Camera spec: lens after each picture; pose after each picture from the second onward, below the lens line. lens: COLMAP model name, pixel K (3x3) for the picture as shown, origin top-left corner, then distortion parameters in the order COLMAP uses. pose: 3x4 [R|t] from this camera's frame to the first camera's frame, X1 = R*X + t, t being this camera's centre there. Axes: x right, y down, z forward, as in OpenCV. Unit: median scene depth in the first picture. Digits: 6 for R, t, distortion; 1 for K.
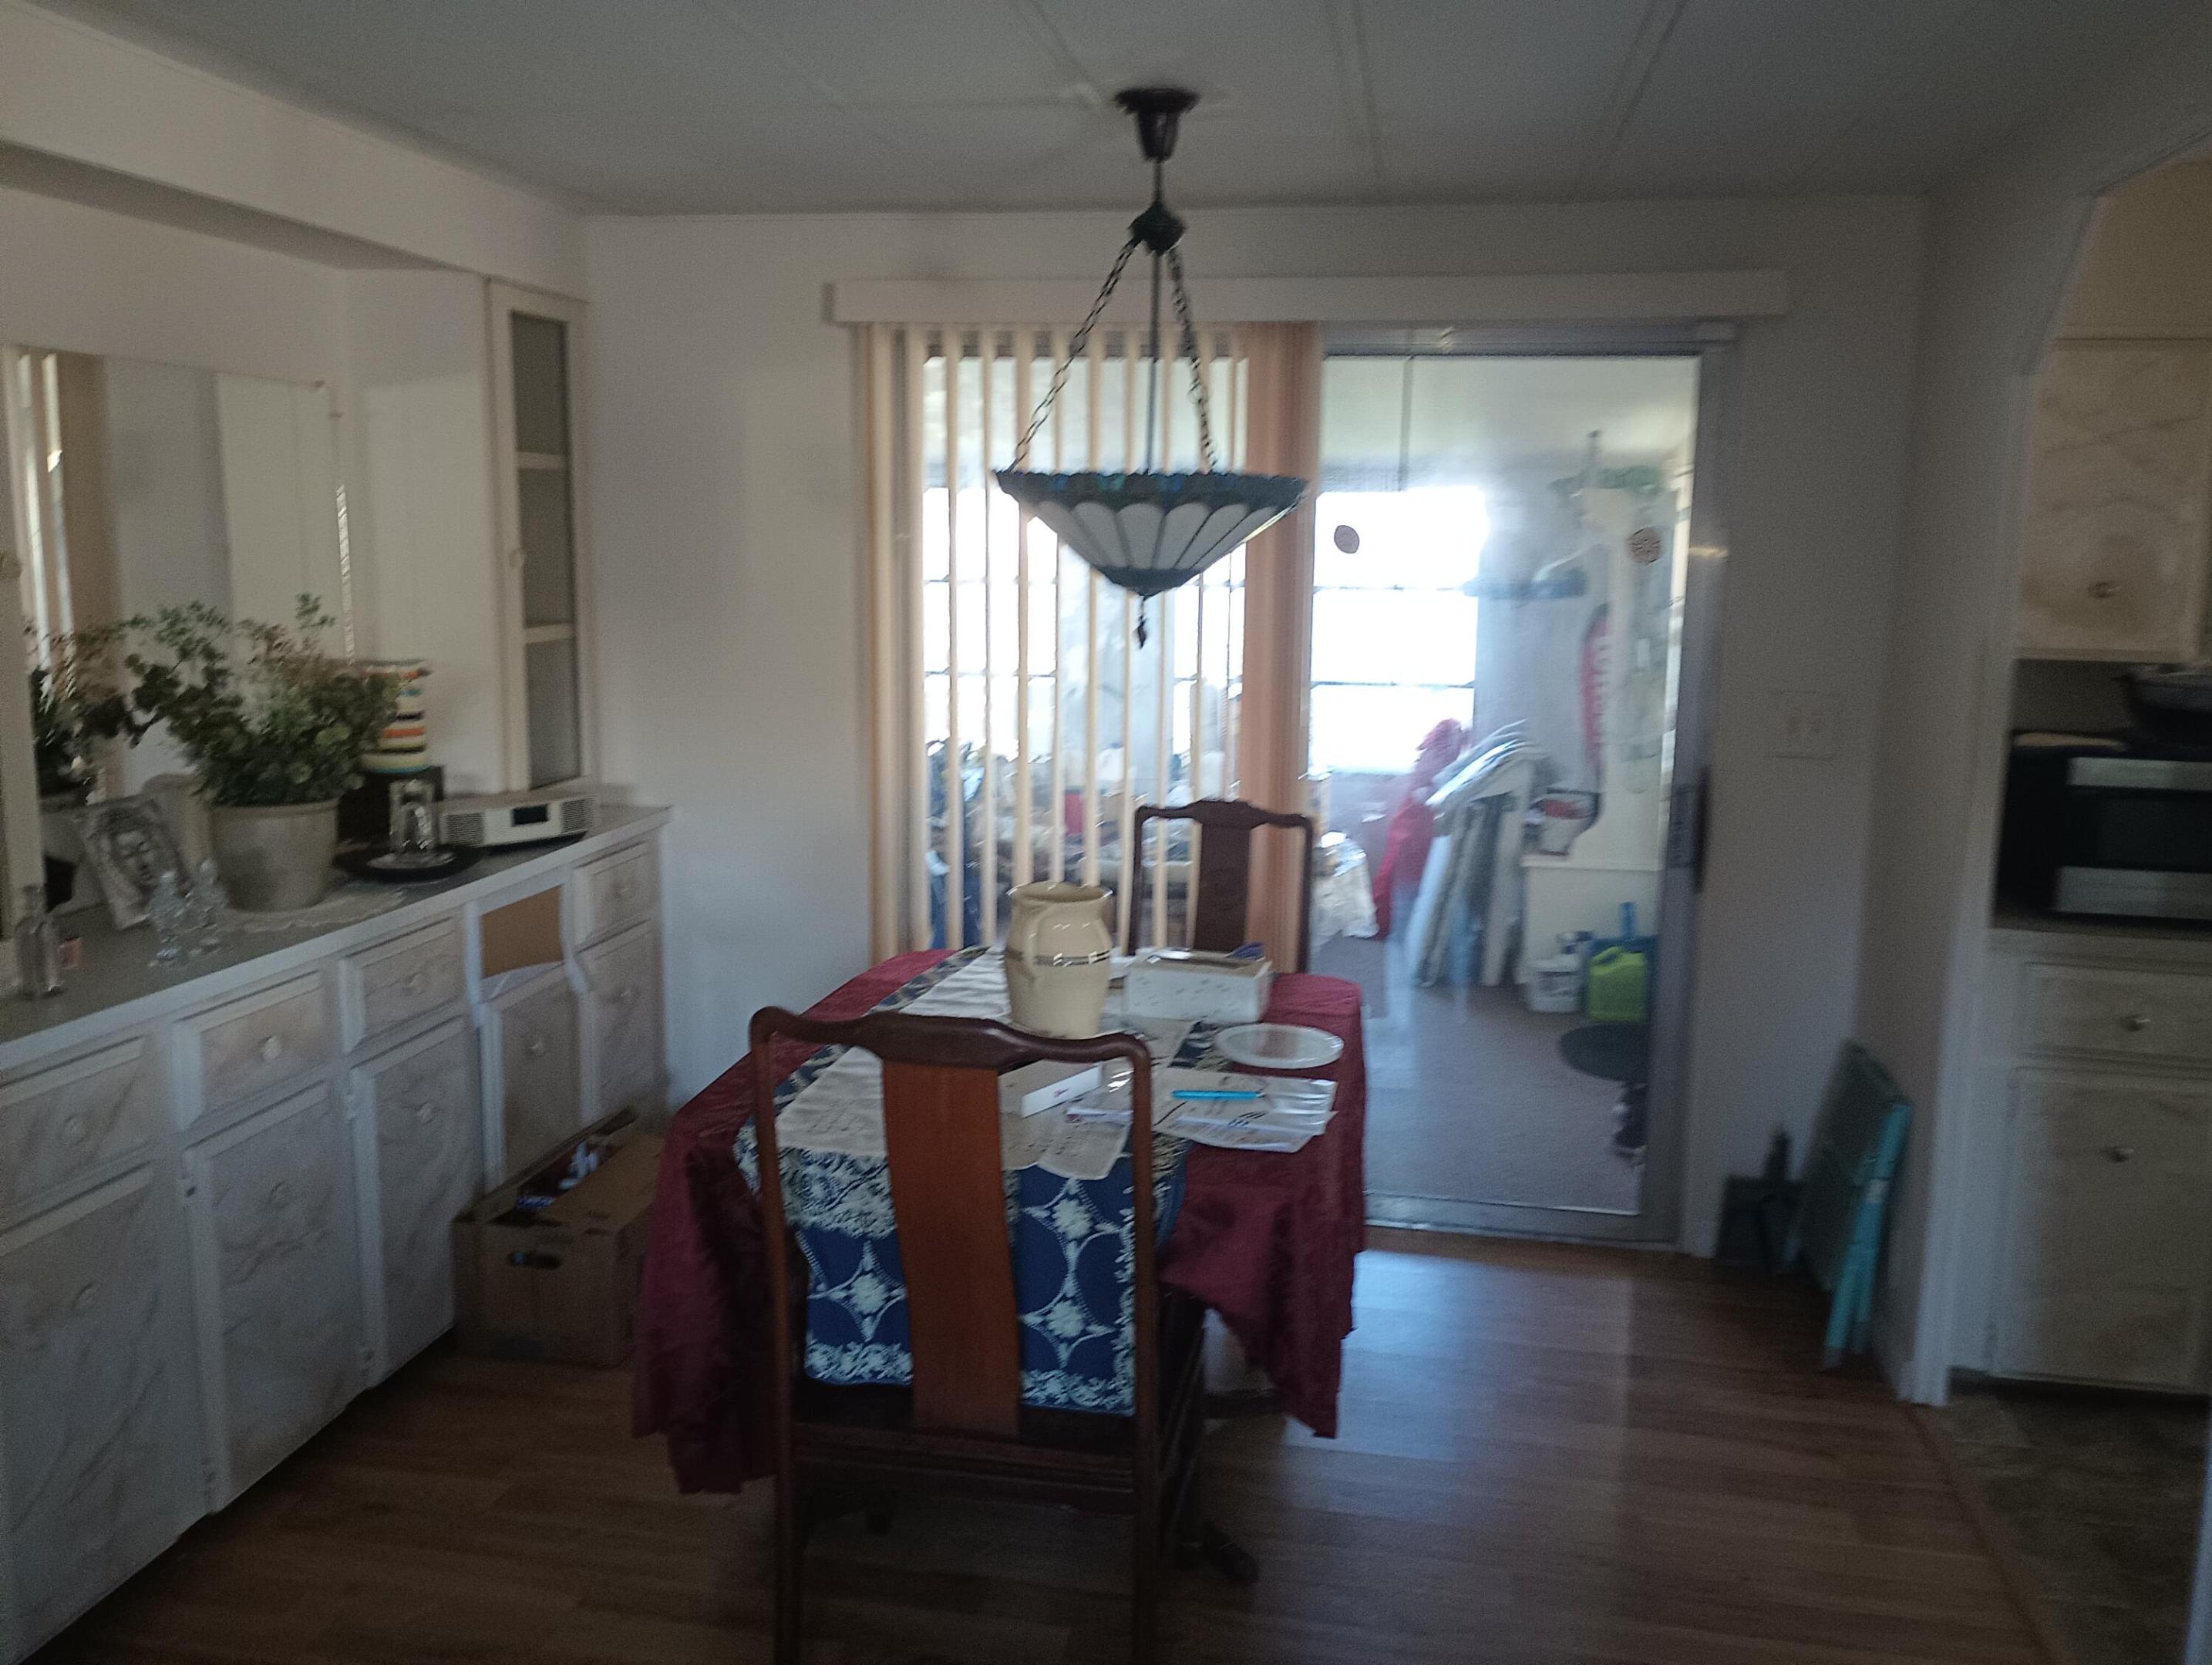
lens RADIAL K [[1793.5, 0, 1106.0], [0, 1793.5, 832.5], [0, 0, 1]] dist [0.019787, 0.000018]
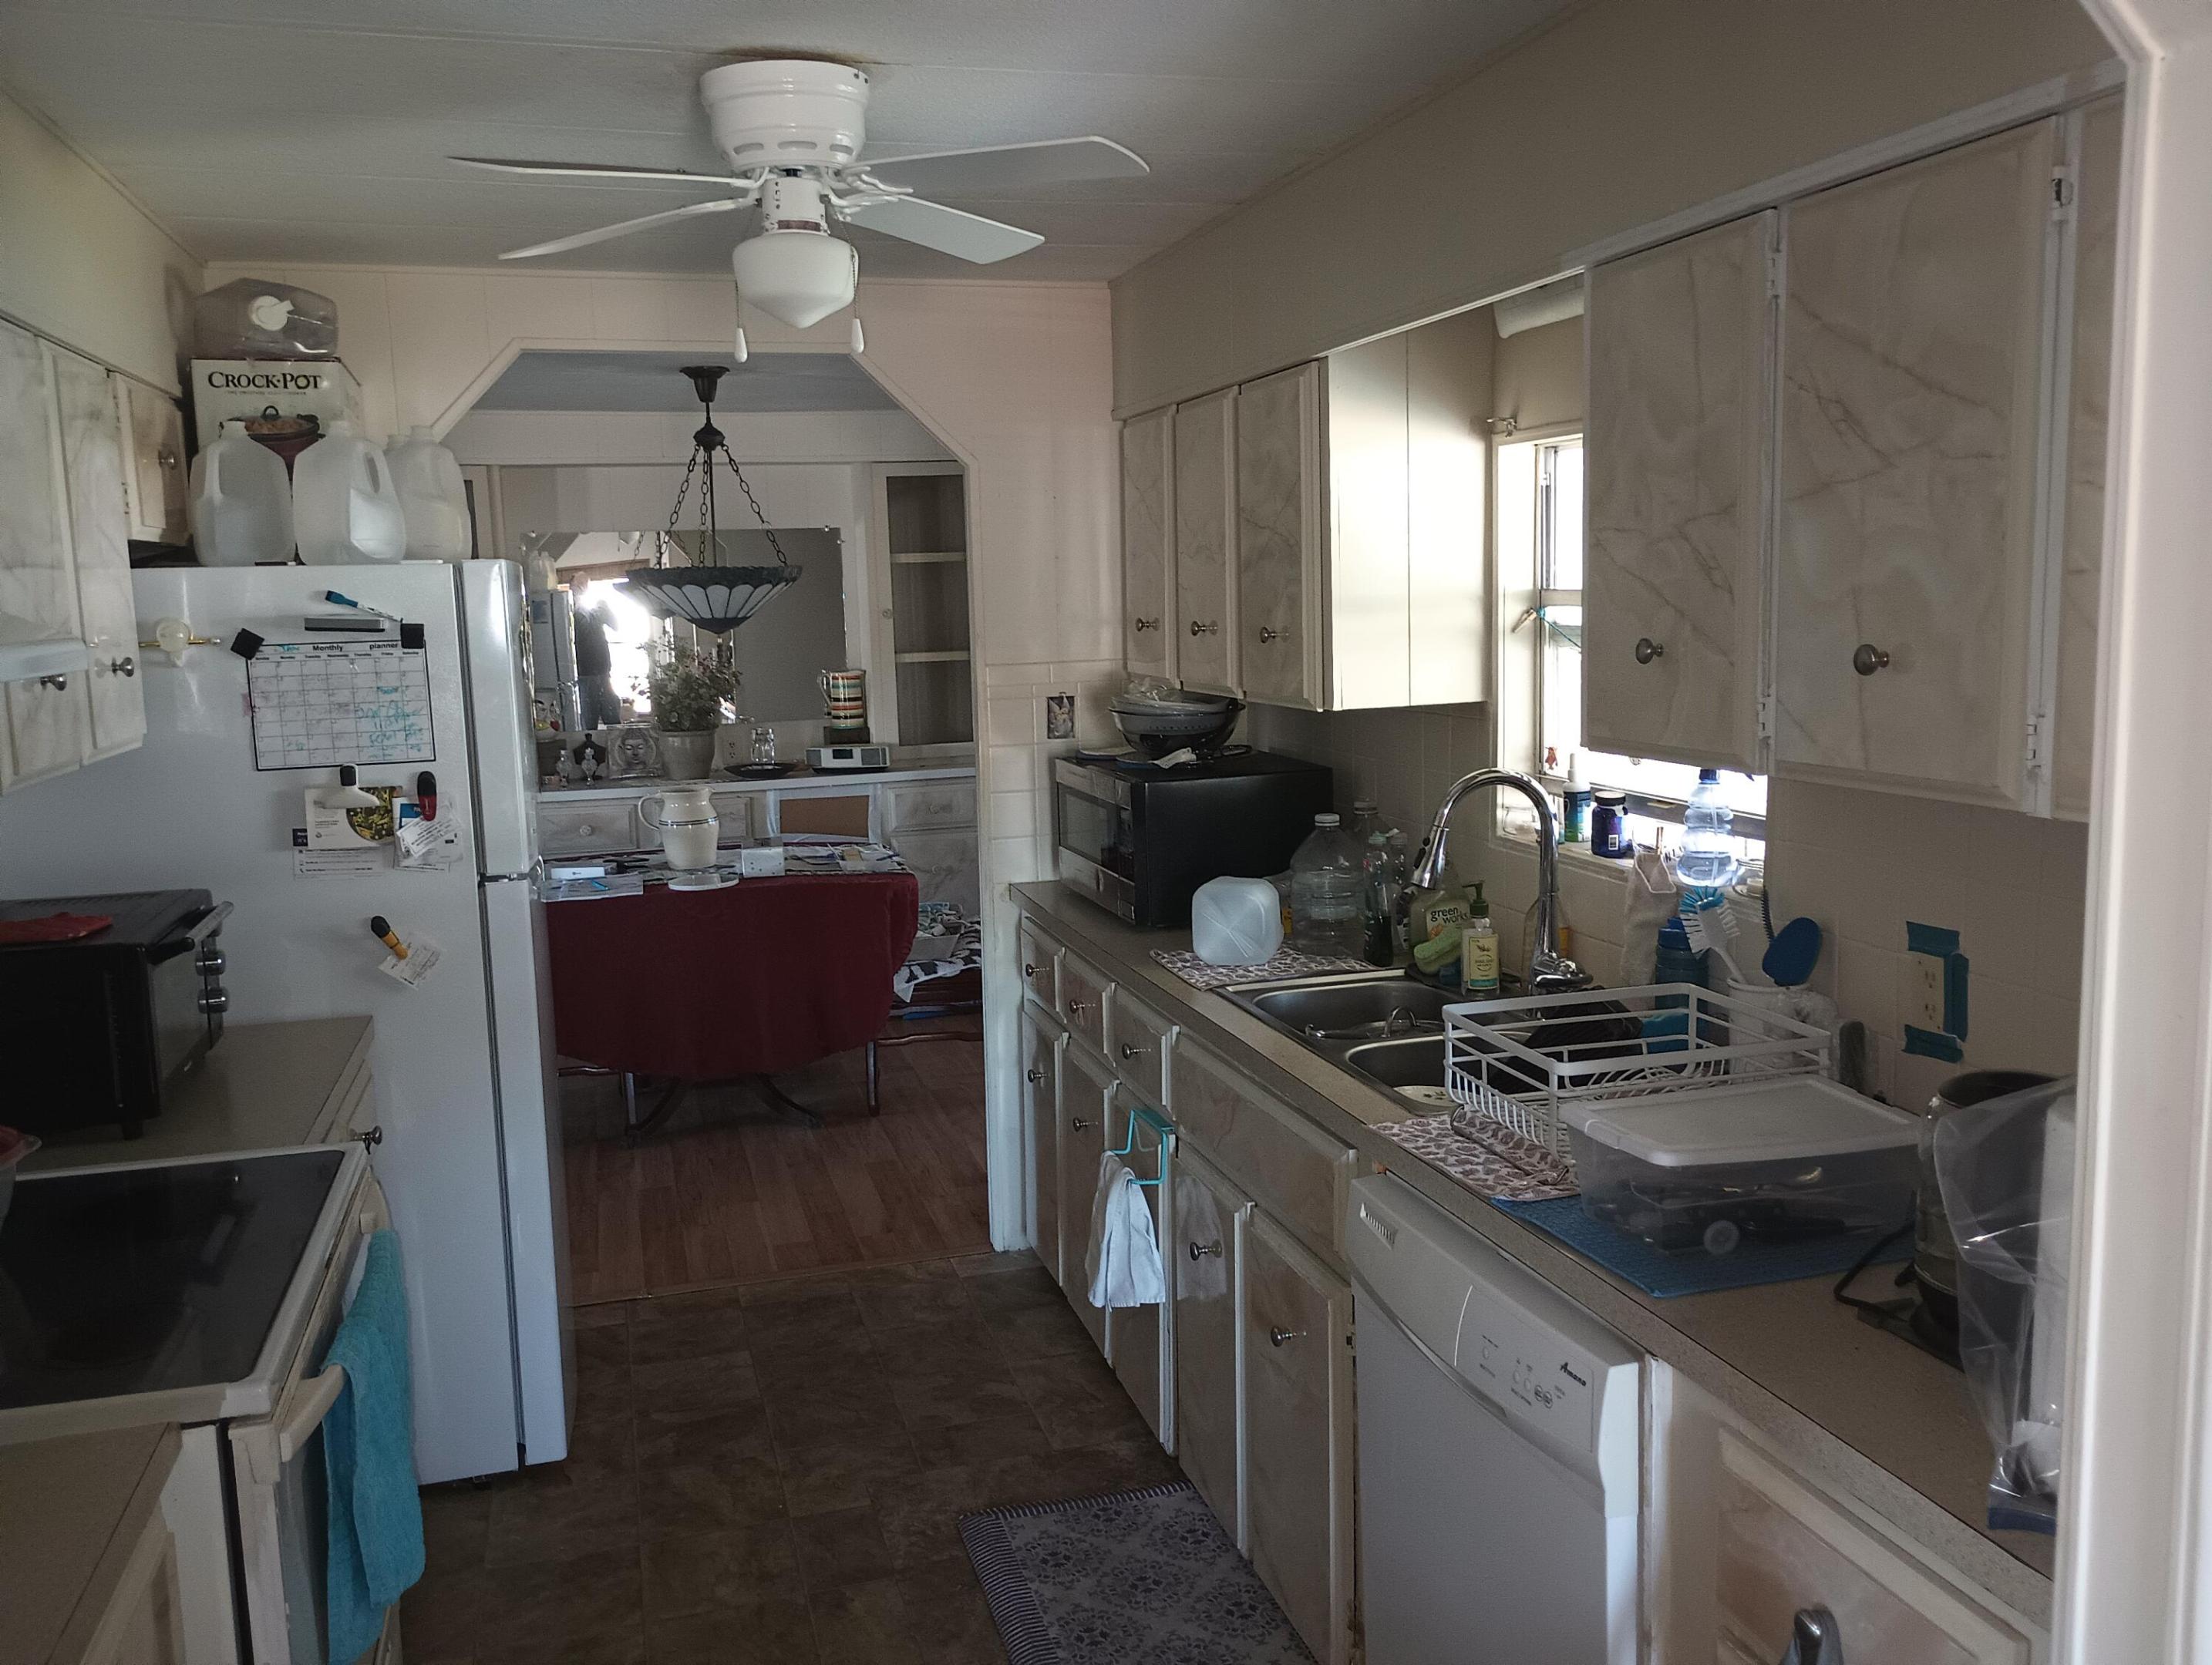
lens RADIAL K [[1821.0, 0, 1106.0], [0, 1821.0, 832.5], [0, 0, 1]] dist [0.036420, -0.050342]
pose [[0.443675, 0.089581, -0.891699, 1.614288], [-0.109049, 0.992995, 0.045498, -0.048674], [0.889528, 0.077052, 0.450336, 0.449320]]
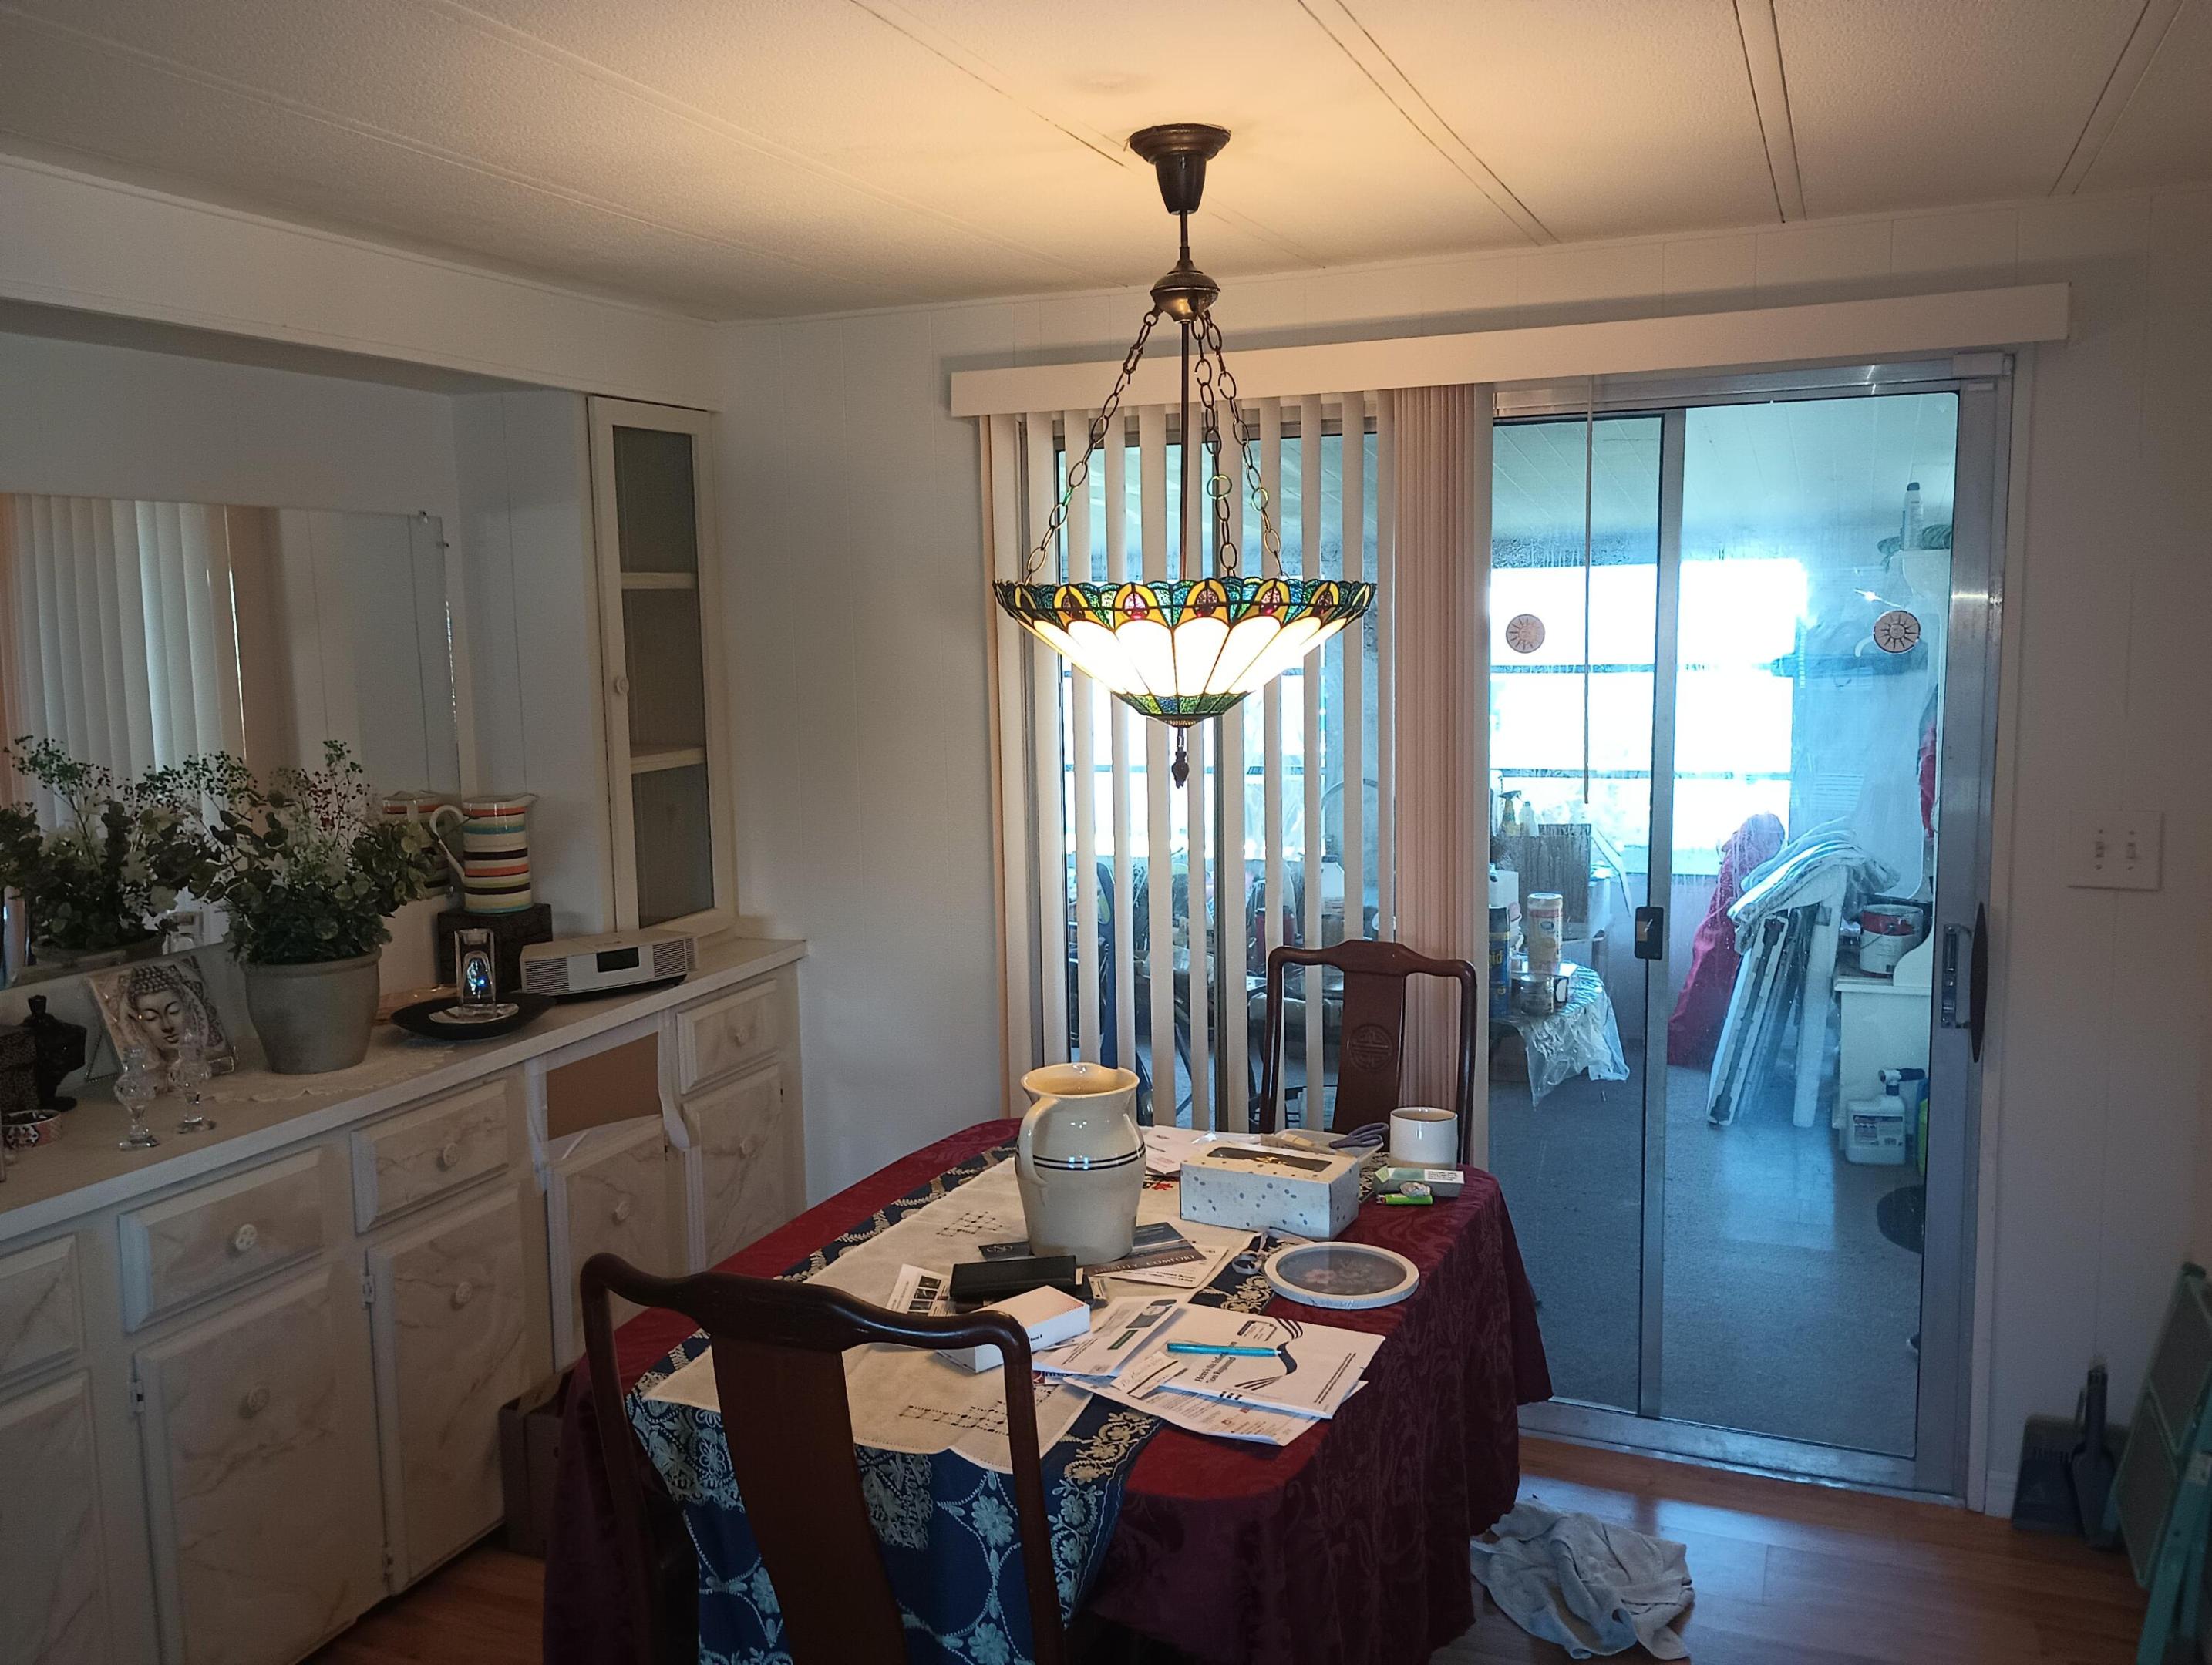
lens RADIAL K [[1821.0, 0, 1106.0], [0, 1821.0, 832.5], [0, 0, 1]] dist [0.036420, -0.050342]
pose [[0.978420, -0.011312, -0.206315, 0.137828], [0.002690, 0.999113, -0.042023, -0.039011], [0.206607, 0.040561, 0.977583, 0.136107]]
